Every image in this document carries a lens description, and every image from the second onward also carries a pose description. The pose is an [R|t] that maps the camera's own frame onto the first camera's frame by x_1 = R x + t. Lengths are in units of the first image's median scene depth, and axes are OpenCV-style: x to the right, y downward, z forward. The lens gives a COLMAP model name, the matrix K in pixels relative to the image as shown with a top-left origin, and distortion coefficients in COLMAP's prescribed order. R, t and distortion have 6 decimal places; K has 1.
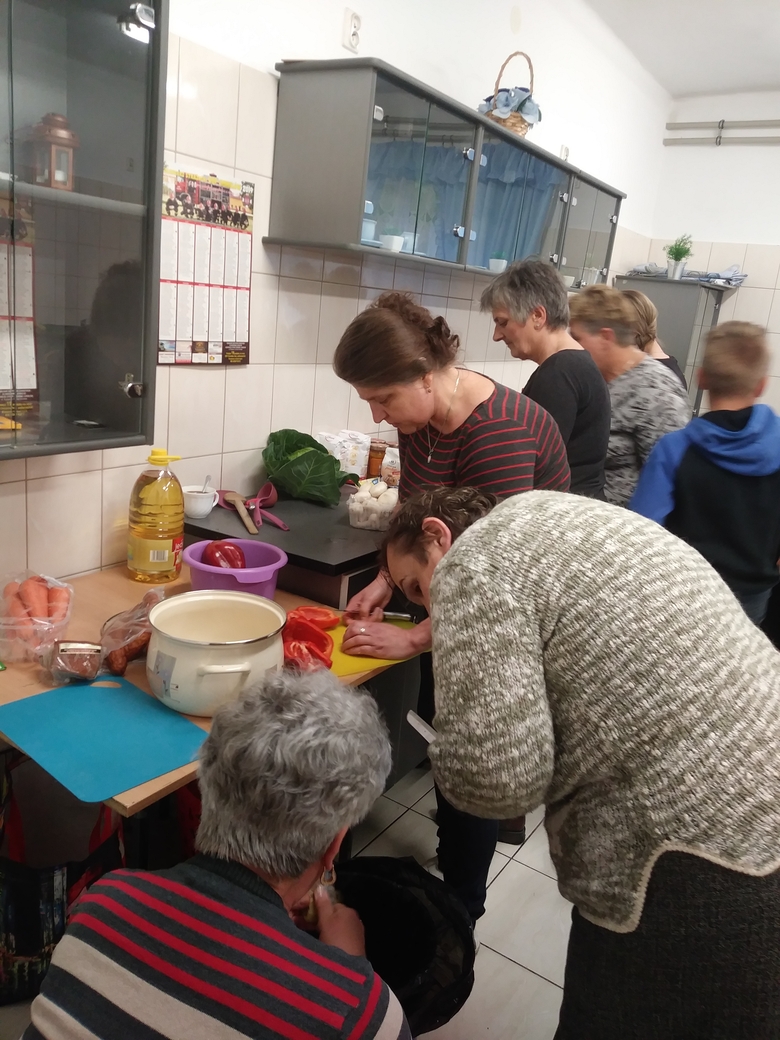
lens RADIAL K [[820.7, 0, 386.1], [0, 820.7, 524.8], [0, 0, 1]] dist [0.034755, -0.053763]
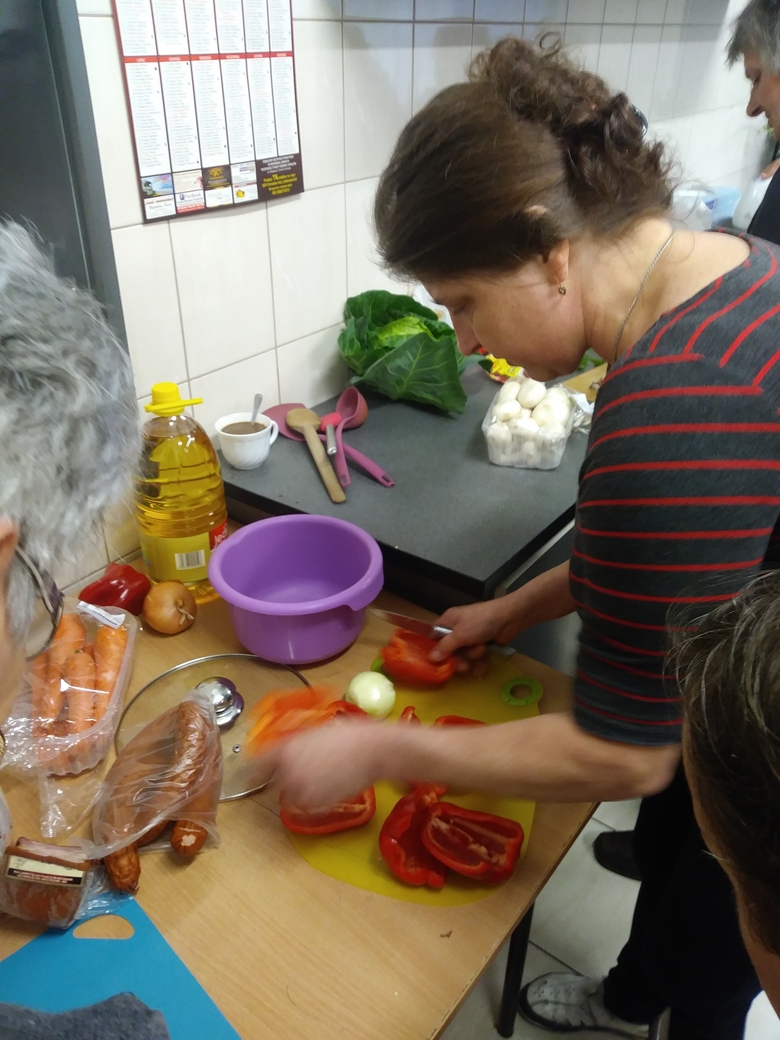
lens RADIAL K [[820.7, 0, 387.3], [0, 820.7, 513.6], [0, 0, 1]] dist [0.034755, -0.053763]
pose [[0.993692, -0.047047, -0.101802, -0.059481], [0.072135, 0.963186, 0.258976, -0.127453], [0.085870, -0.264686, 0.960504, 0.387677]]
